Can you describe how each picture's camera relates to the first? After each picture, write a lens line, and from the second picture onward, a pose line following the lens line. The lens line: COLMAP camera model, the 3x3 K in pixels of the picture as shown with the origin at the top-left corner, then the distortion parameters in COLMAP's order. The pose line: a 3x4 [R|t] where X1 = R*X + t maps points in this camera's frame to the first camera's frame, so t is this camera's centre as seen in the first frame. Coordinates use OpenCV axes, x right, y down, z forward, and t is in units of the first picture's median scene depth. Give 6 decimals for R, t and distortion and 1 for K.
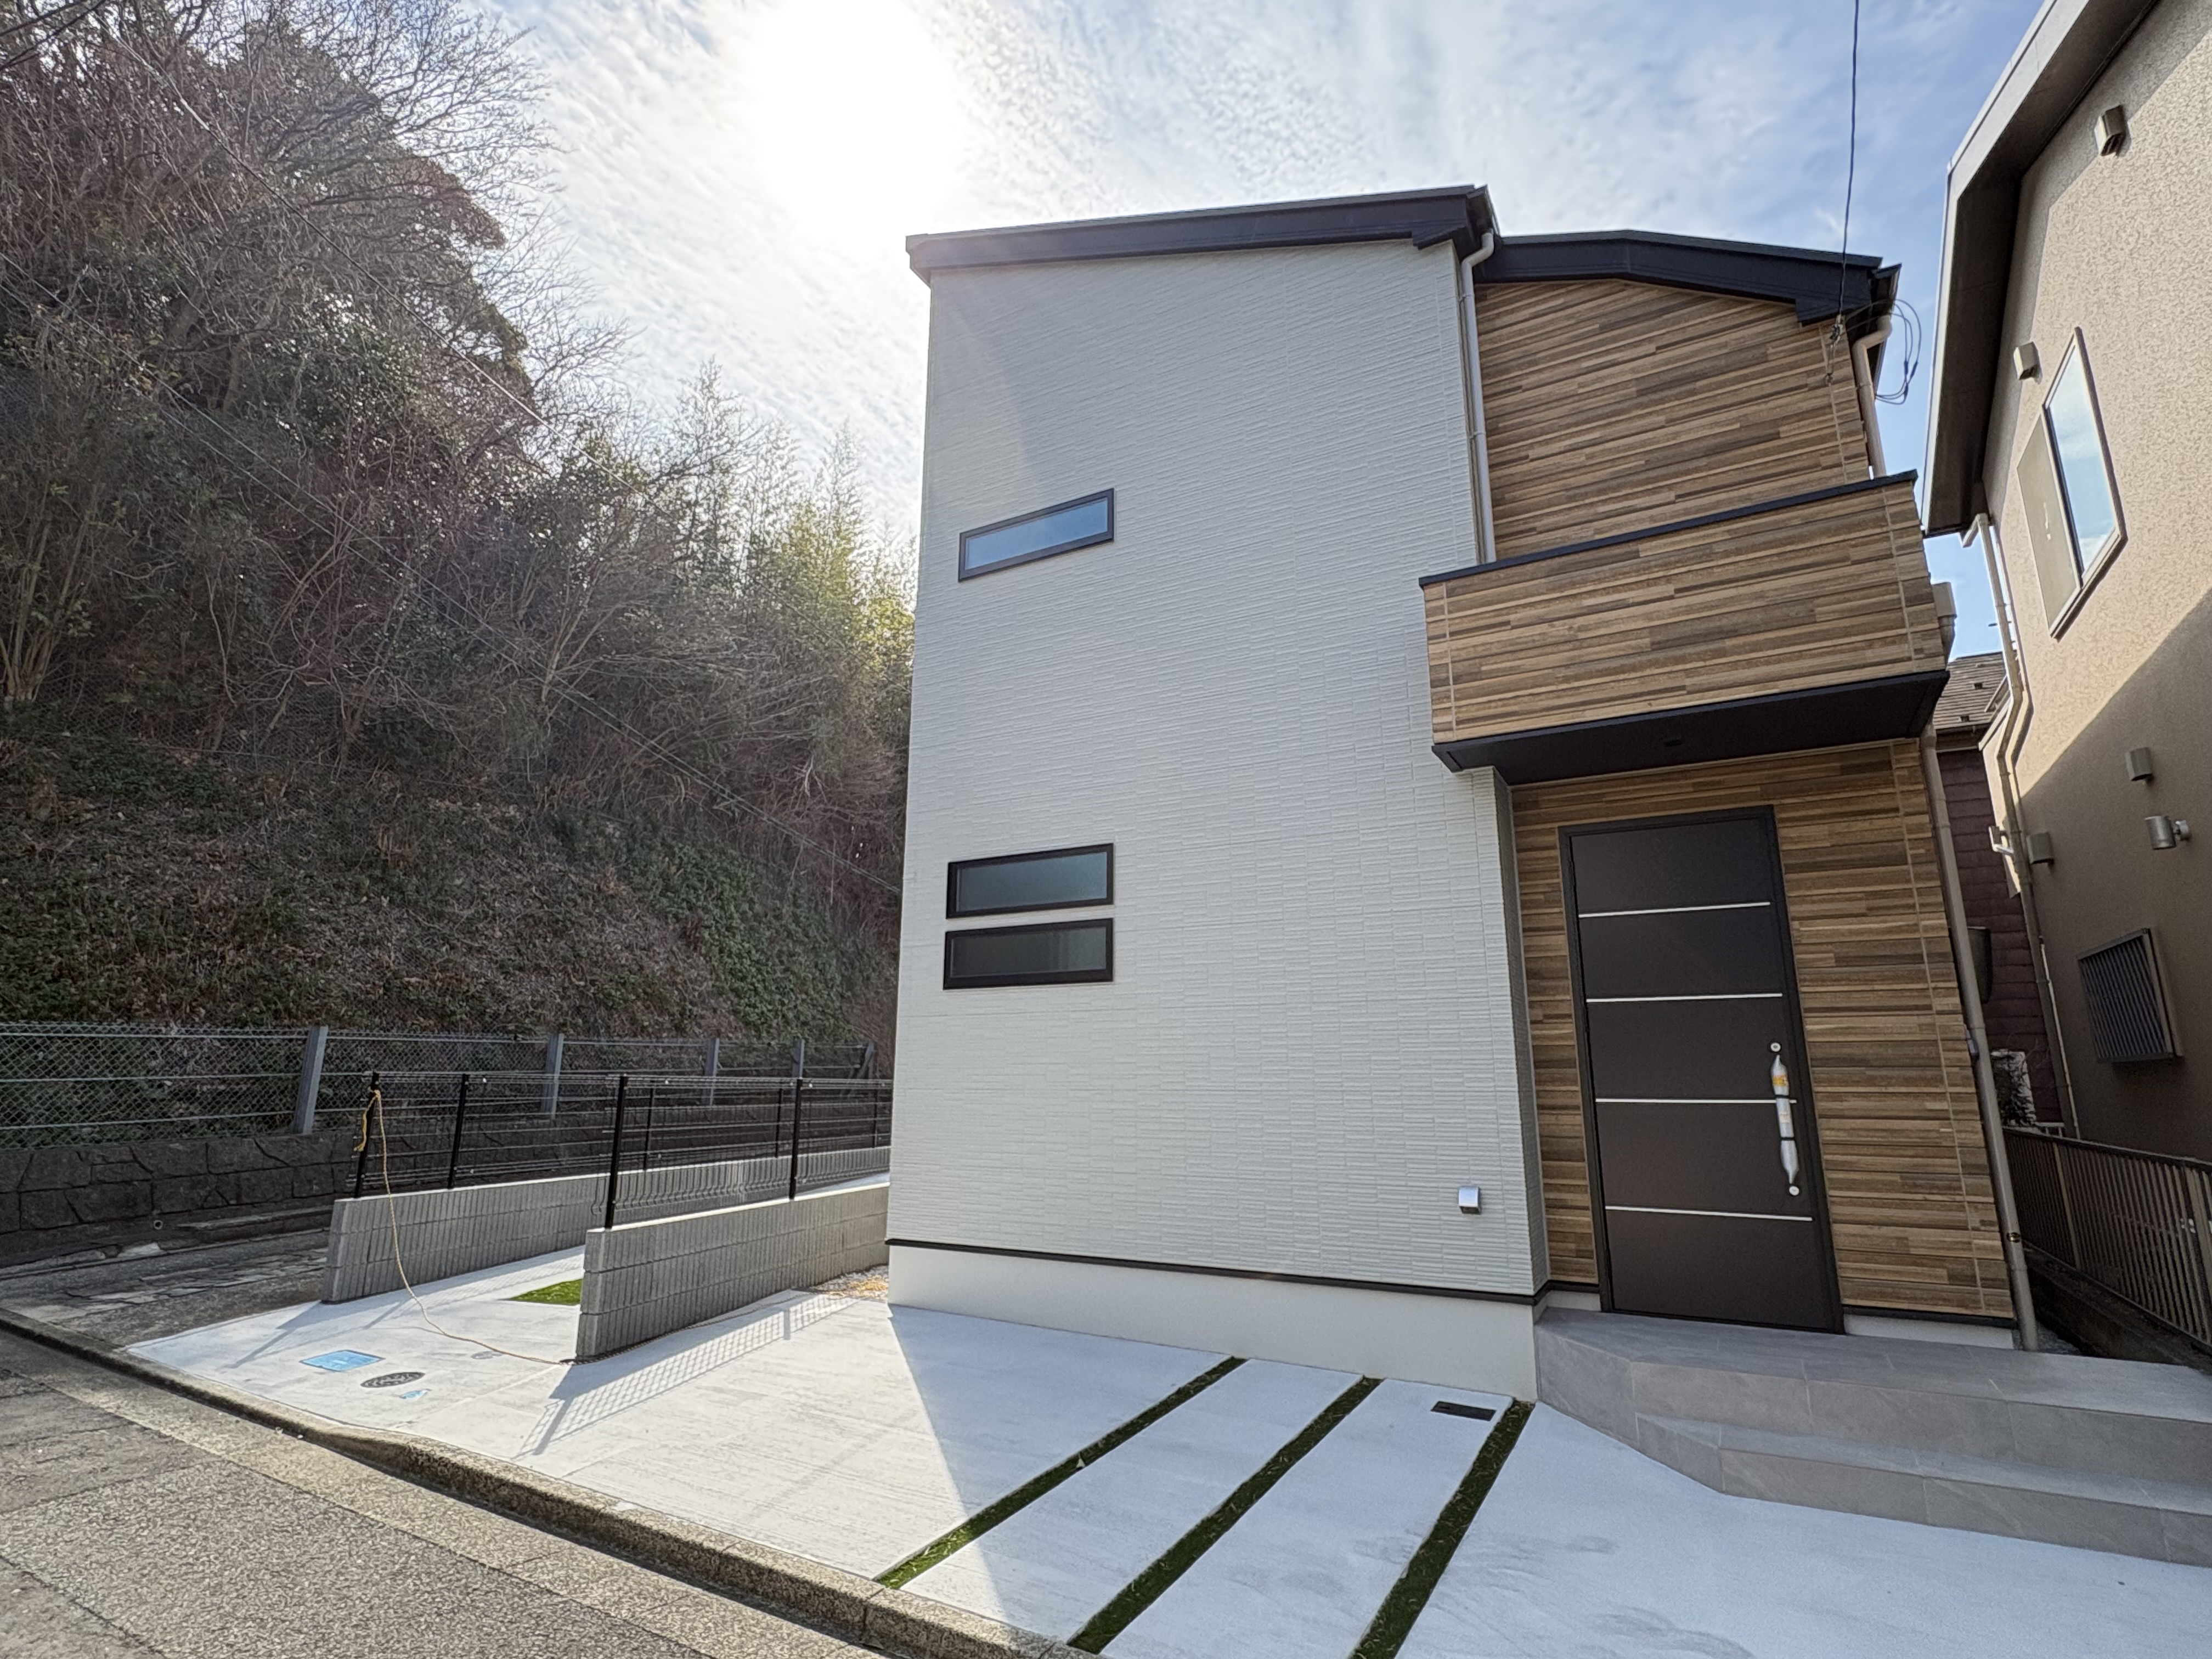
lens RADIAL K [[1071.3, 0, 1114.3], [0, 1071.3, 836.8], [0, 0, 1]] dist [-0.001420, -0.000612]
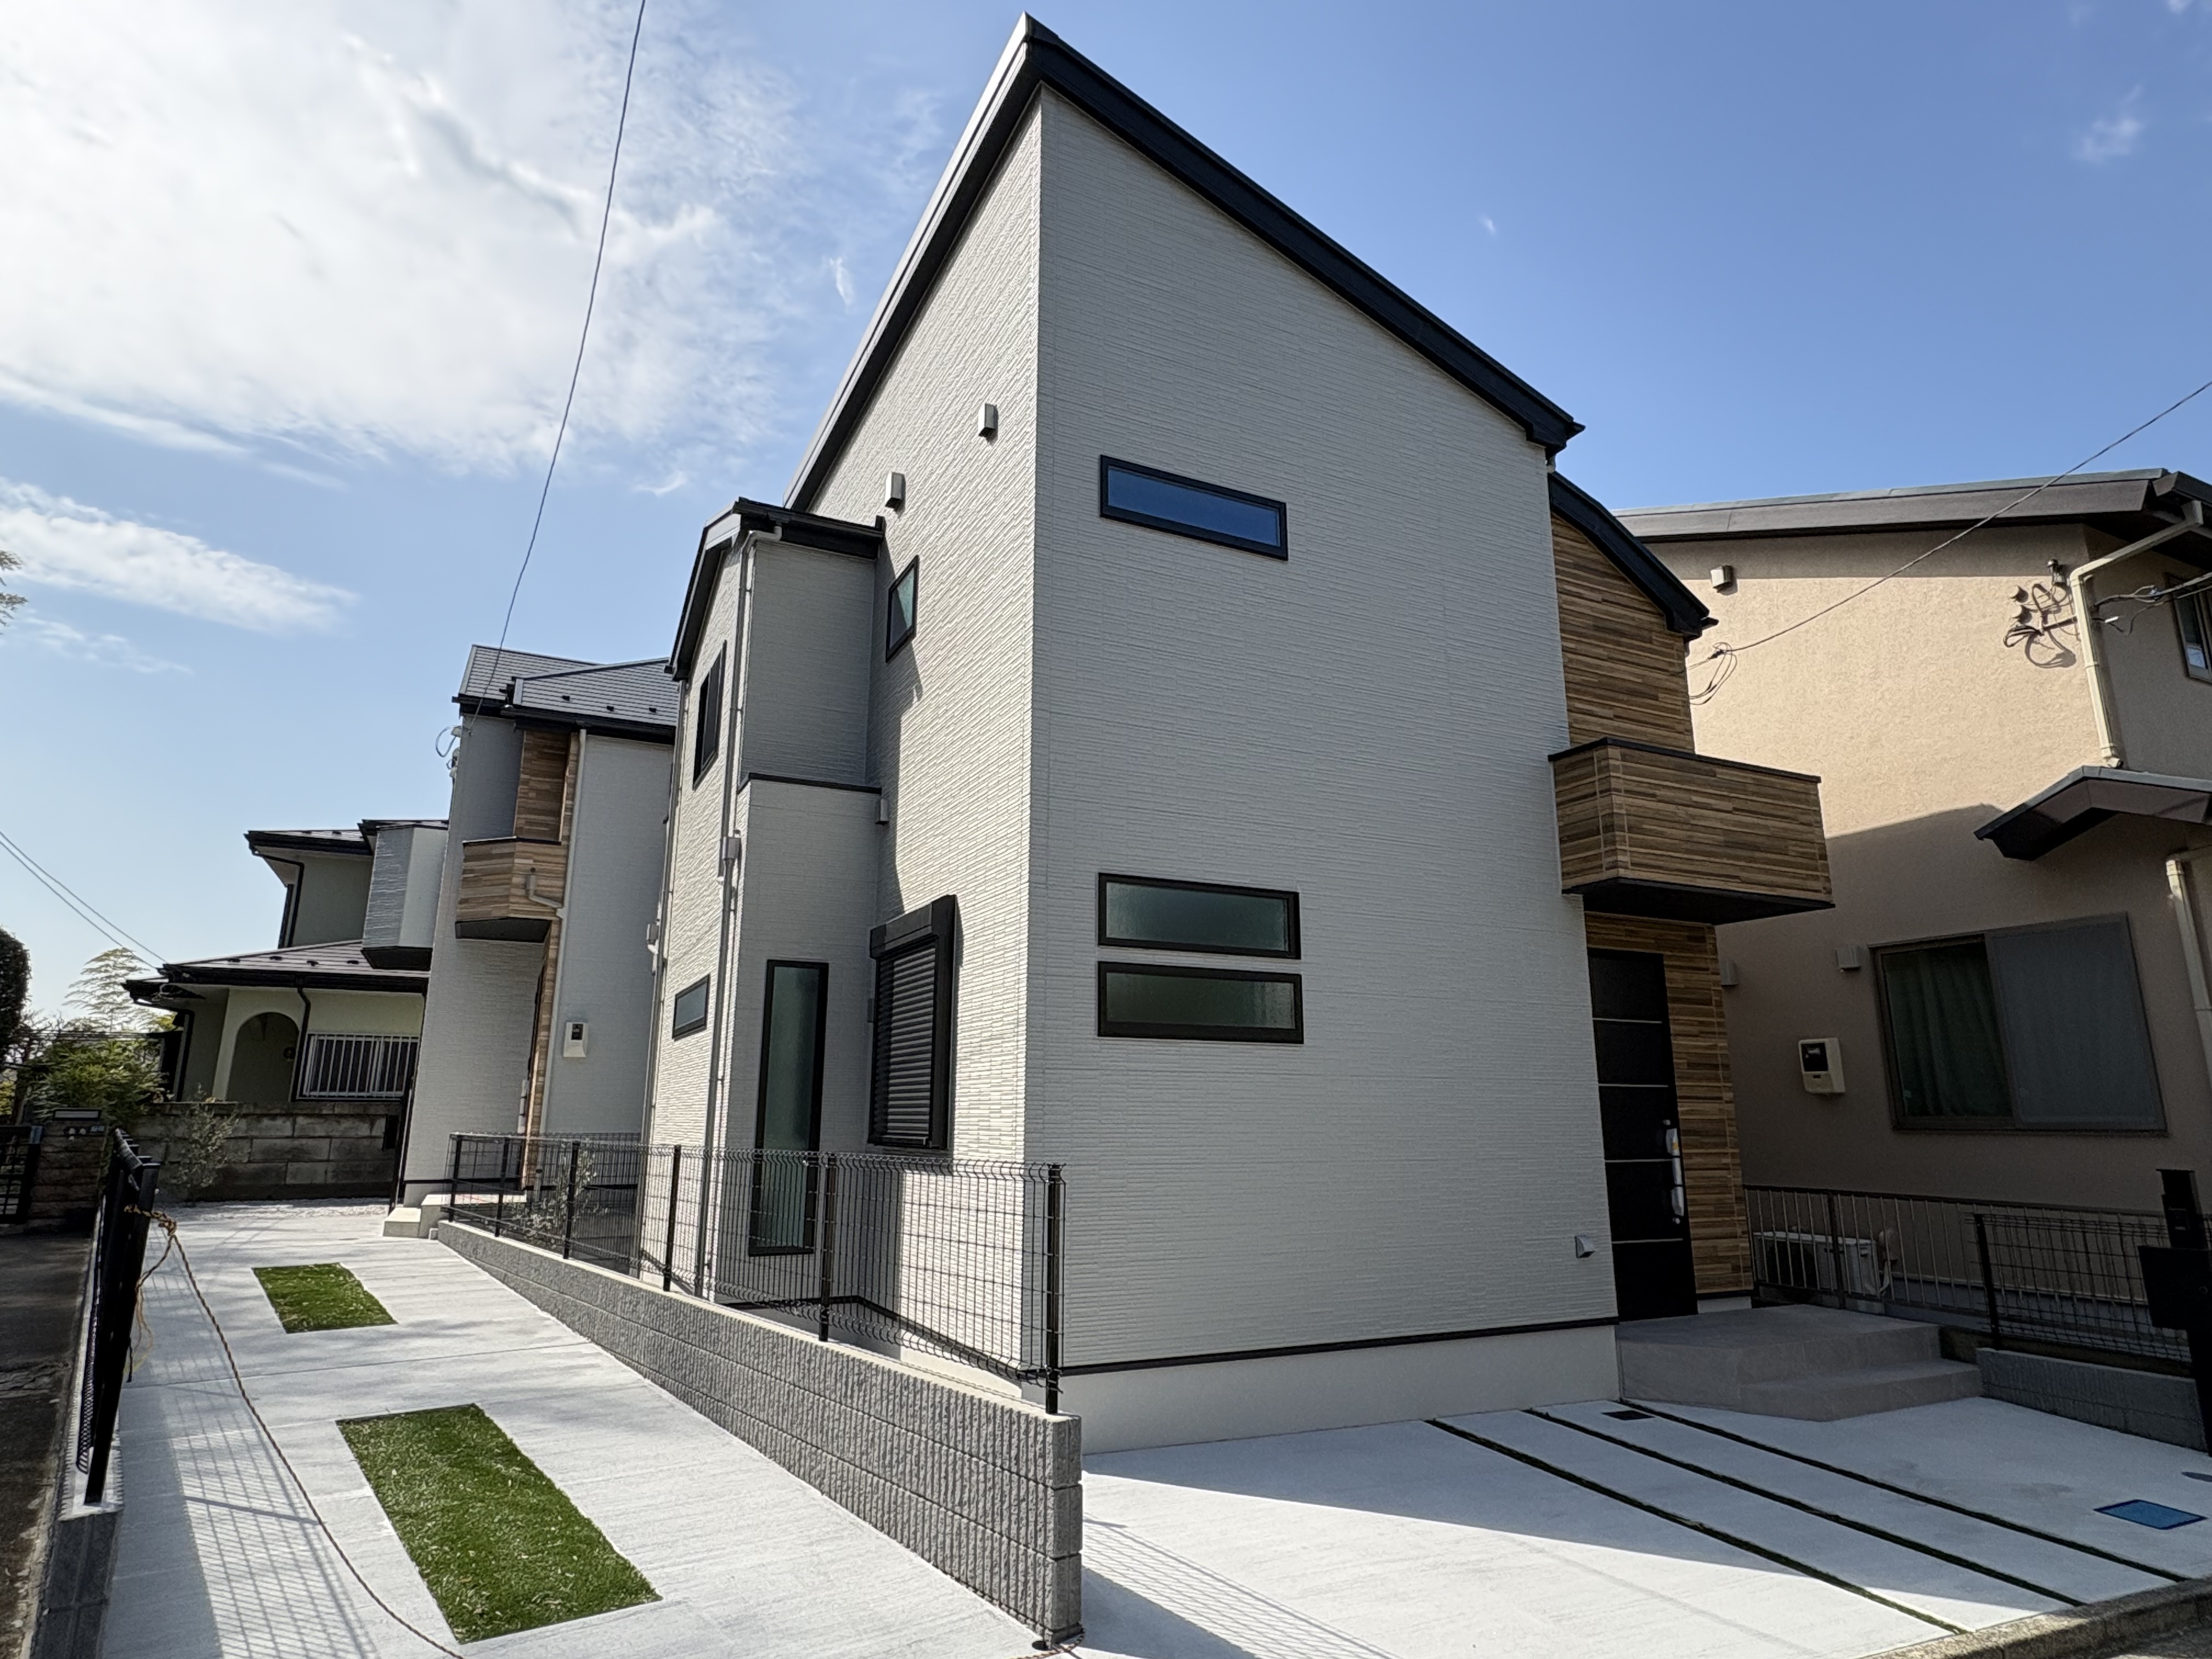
lens RADIAL K [[1189.7, 0, 1104.4], [0, 1189.7, 848.5], [0, 0, 1]] dist [-0.000645, 0.002121]
pose [[0.587963, 0.178822, 0.788874, -1.150330], [-0.186459, 0.978956, -0.082939, 0.106743], [-0.787104, -0.098328, 0.608933, 0.640628]]
